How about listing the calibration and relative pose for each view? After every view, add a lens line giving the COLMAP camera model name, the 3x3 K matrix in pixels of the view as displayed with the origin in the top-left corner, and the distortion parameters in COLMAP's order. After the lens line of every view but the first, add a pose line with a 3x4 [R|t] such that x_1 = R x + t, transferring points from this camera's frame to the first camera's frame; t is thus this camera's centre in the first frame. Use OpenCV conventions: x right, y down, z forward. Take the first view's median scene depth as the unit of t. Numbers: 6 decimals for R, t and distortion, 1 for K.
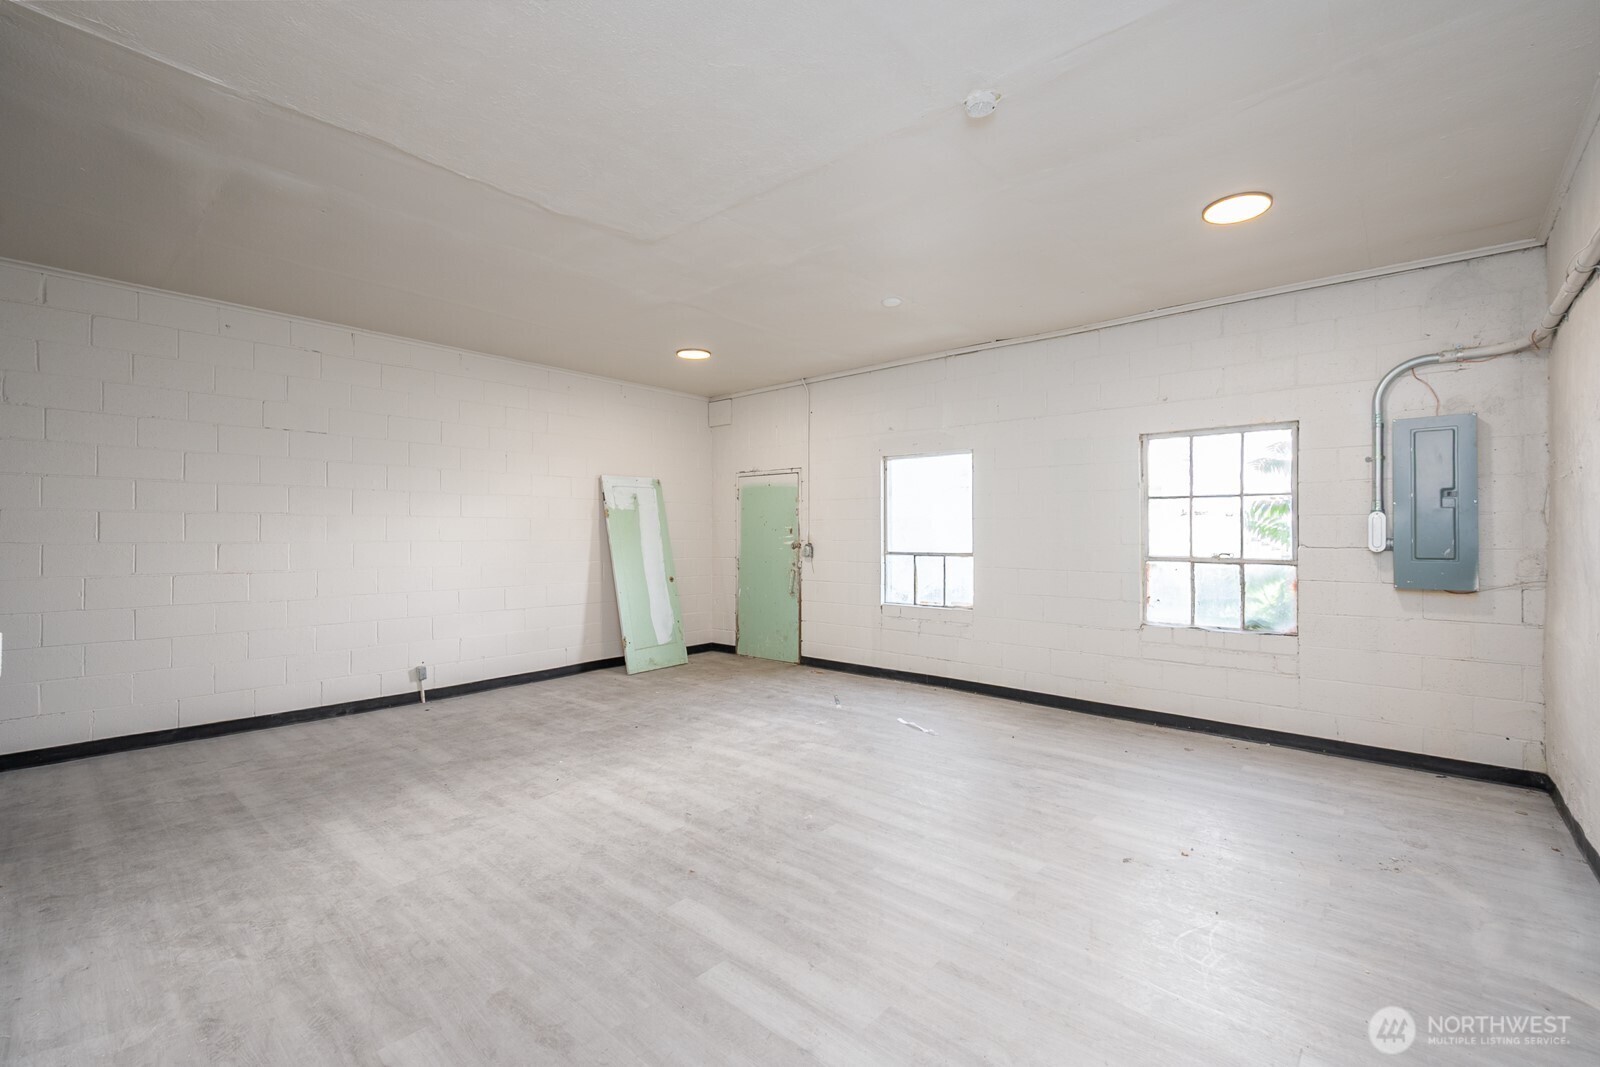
lens RADIAL K [[699.1, 0, 800.3], [0, 699.1, 530.4], [0, 0, 1]] dist [0.000489, 0.000088]
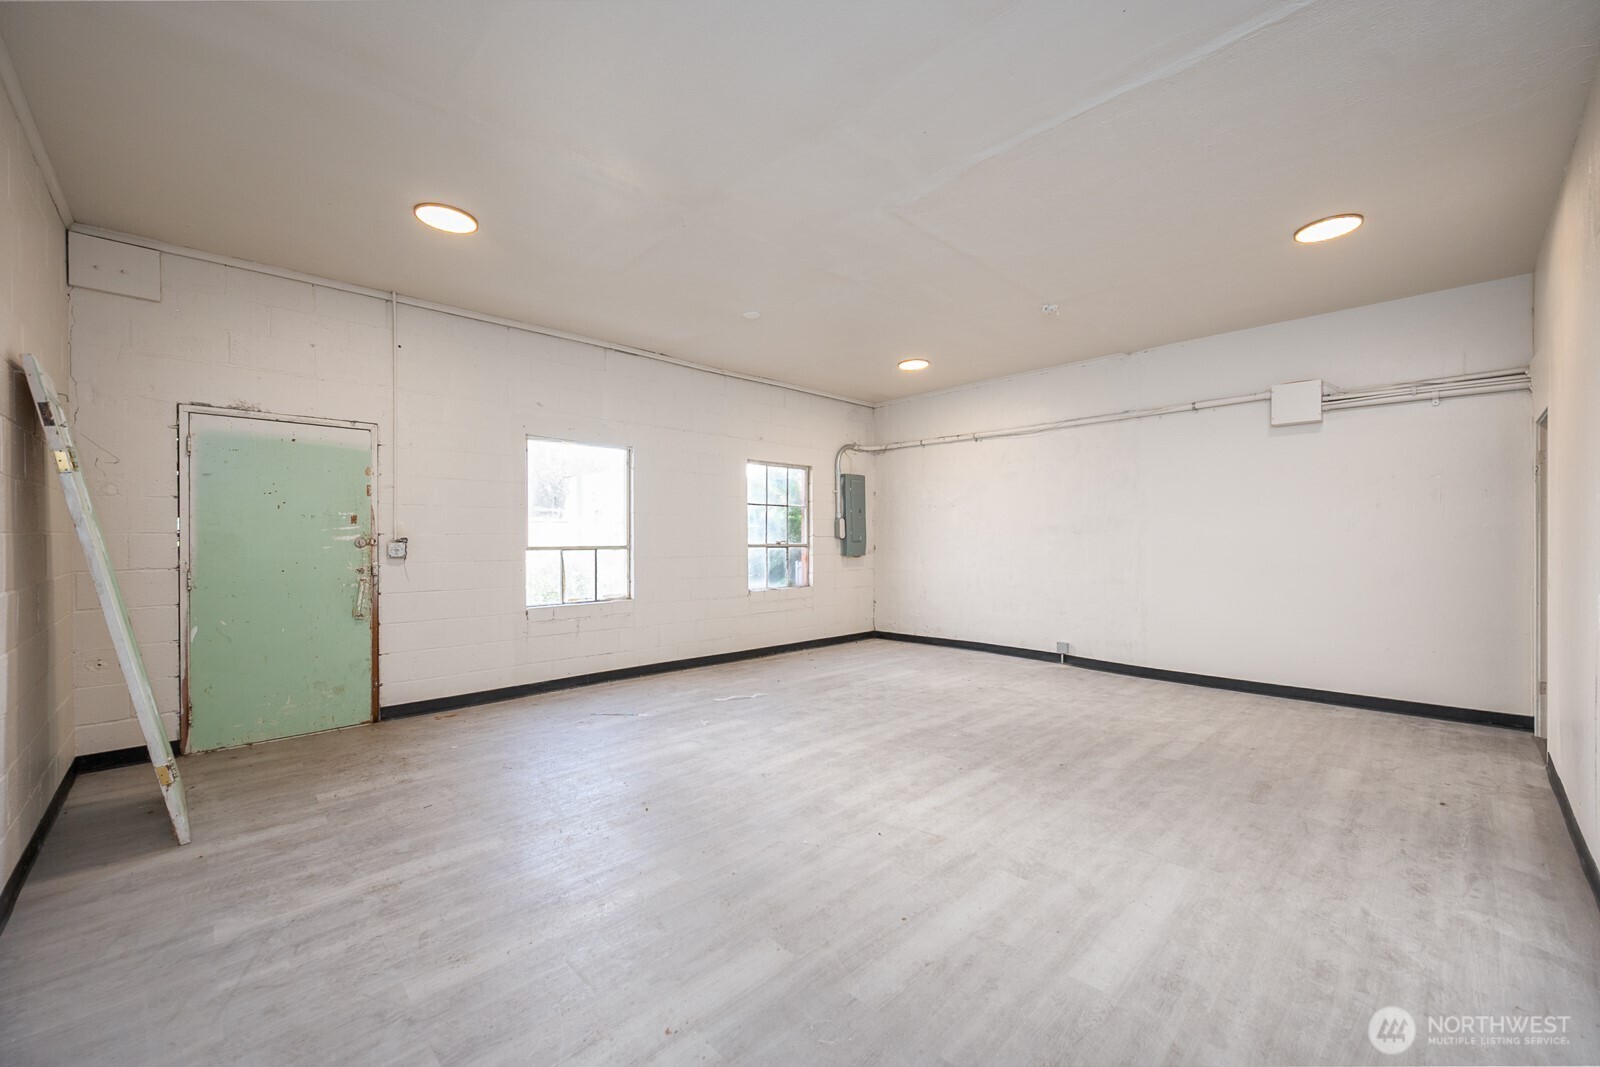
lens RADIAL K [[629.6, 0, 807.7], [0, 629.6, 536.0], [0, 0, 1]] dist [0.000203, -0.000076]
pose [[0.074794, 0.000167, 0.997199, -0.989126], [-0.007108, 0.999975, 0.000366, 0.023161], [-0.997174, -0.007116, 0.074793, 0.967383]]
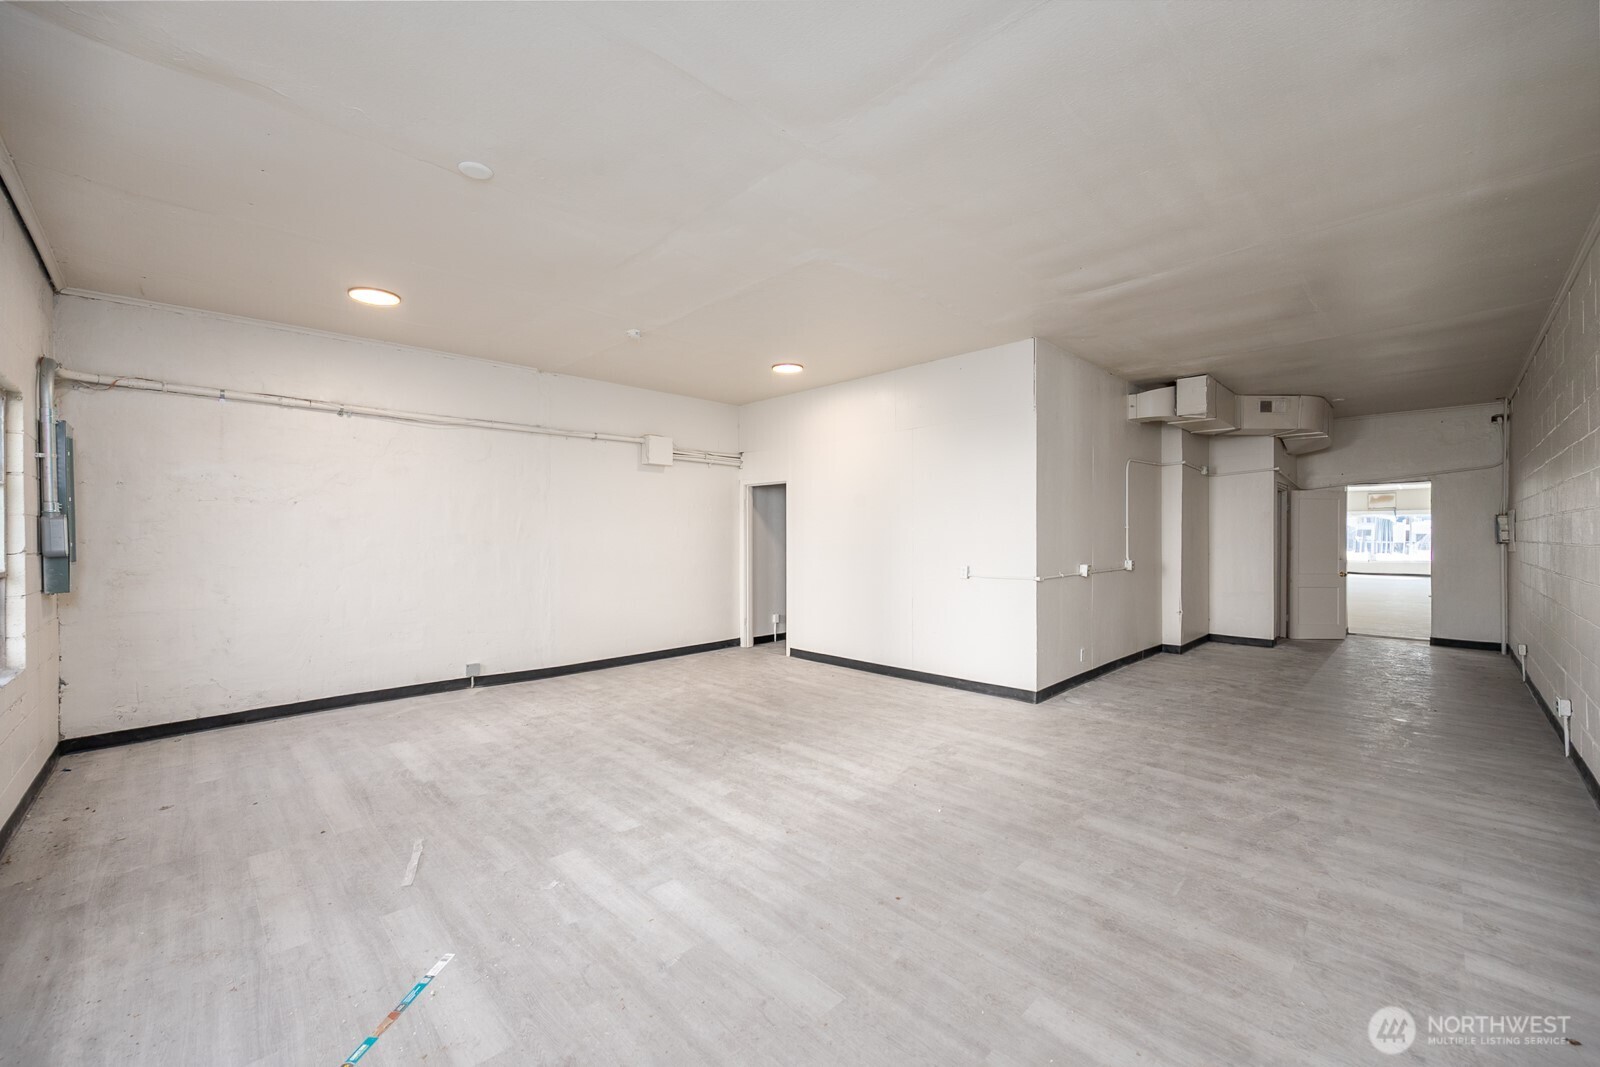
lens RADIAL K [[629.6, 0, 799.0], [0, 629.6, 533.1], [0, 0, 1]] dist [0.000203, -0.000076]
pose [[-0.997259, 0.003364, 0.073910, -0.235728], [0.002199, 0.999872, -0.015837, 0.014348], [-0.073954, -0.015631, -0.997139, 1.787977]]
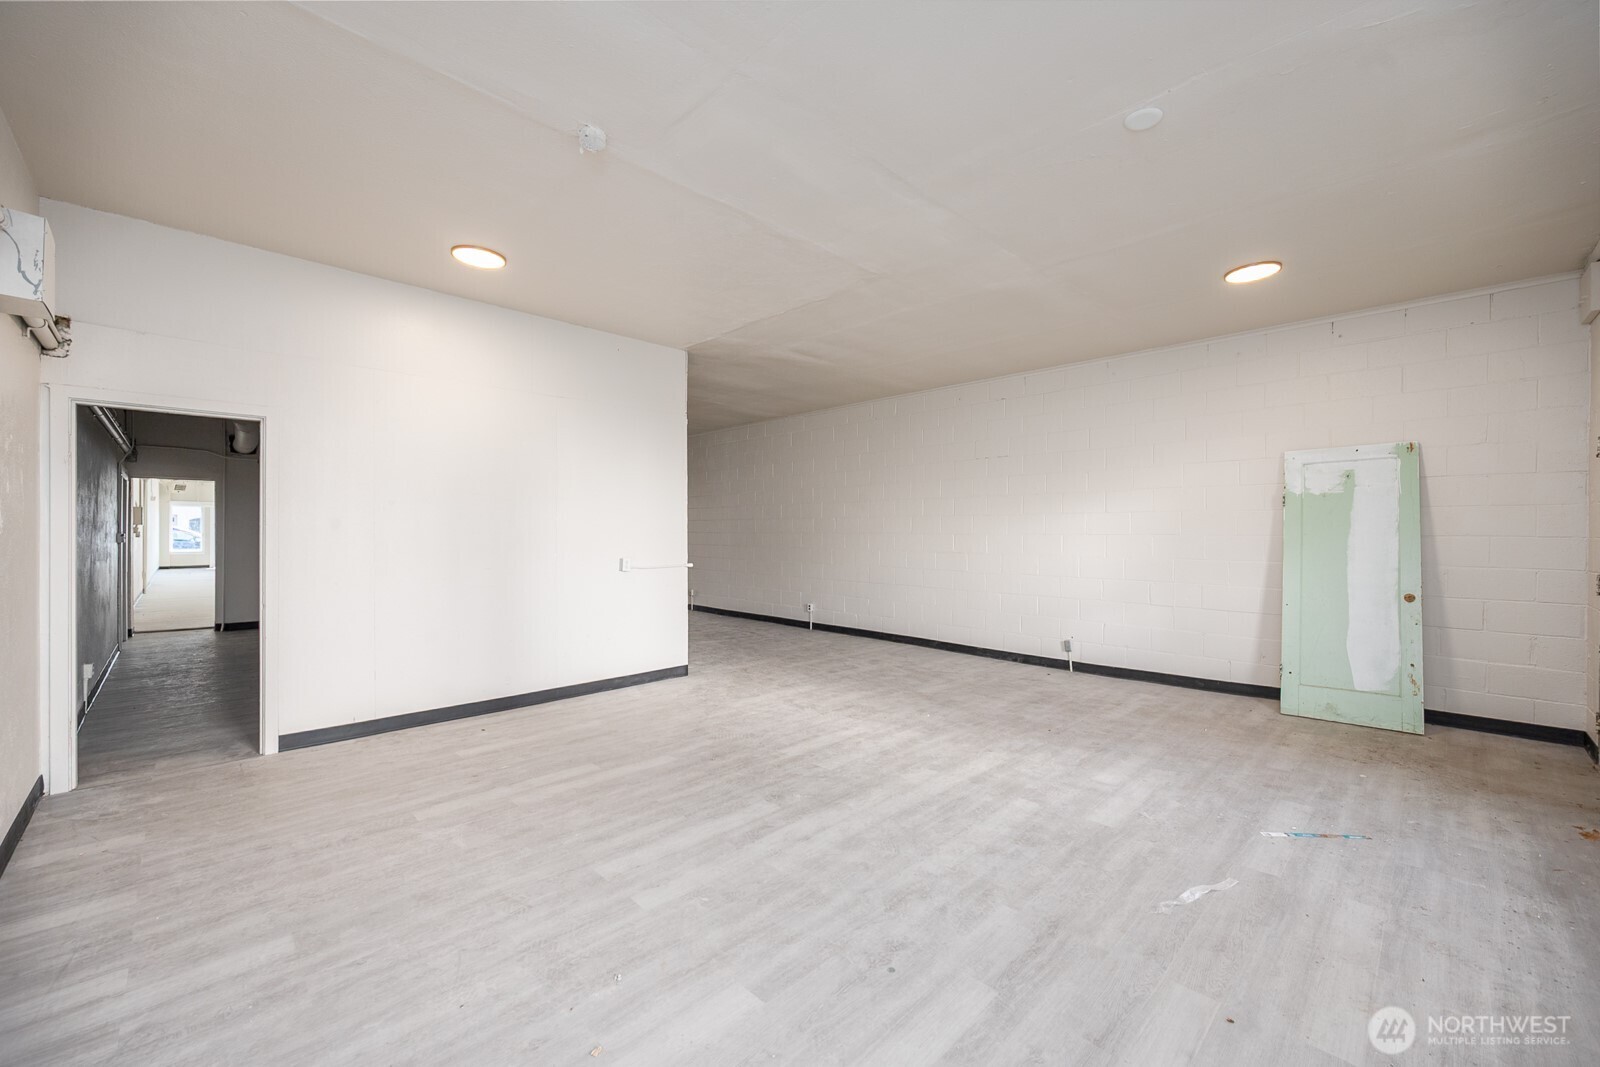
lens RADIAL K [[629.6, 0, 799.6], [0, 629.6, 534.7], [0, 0, 1]] dist [0.000203, -0.000076]
pose [[-0.078718, 0.007086, -0.996872, 0.775083], [0.006613, 0.999956, 0.006585, 0.008679], [0.996875, -0.006074, -0.078762, 0.879111]]
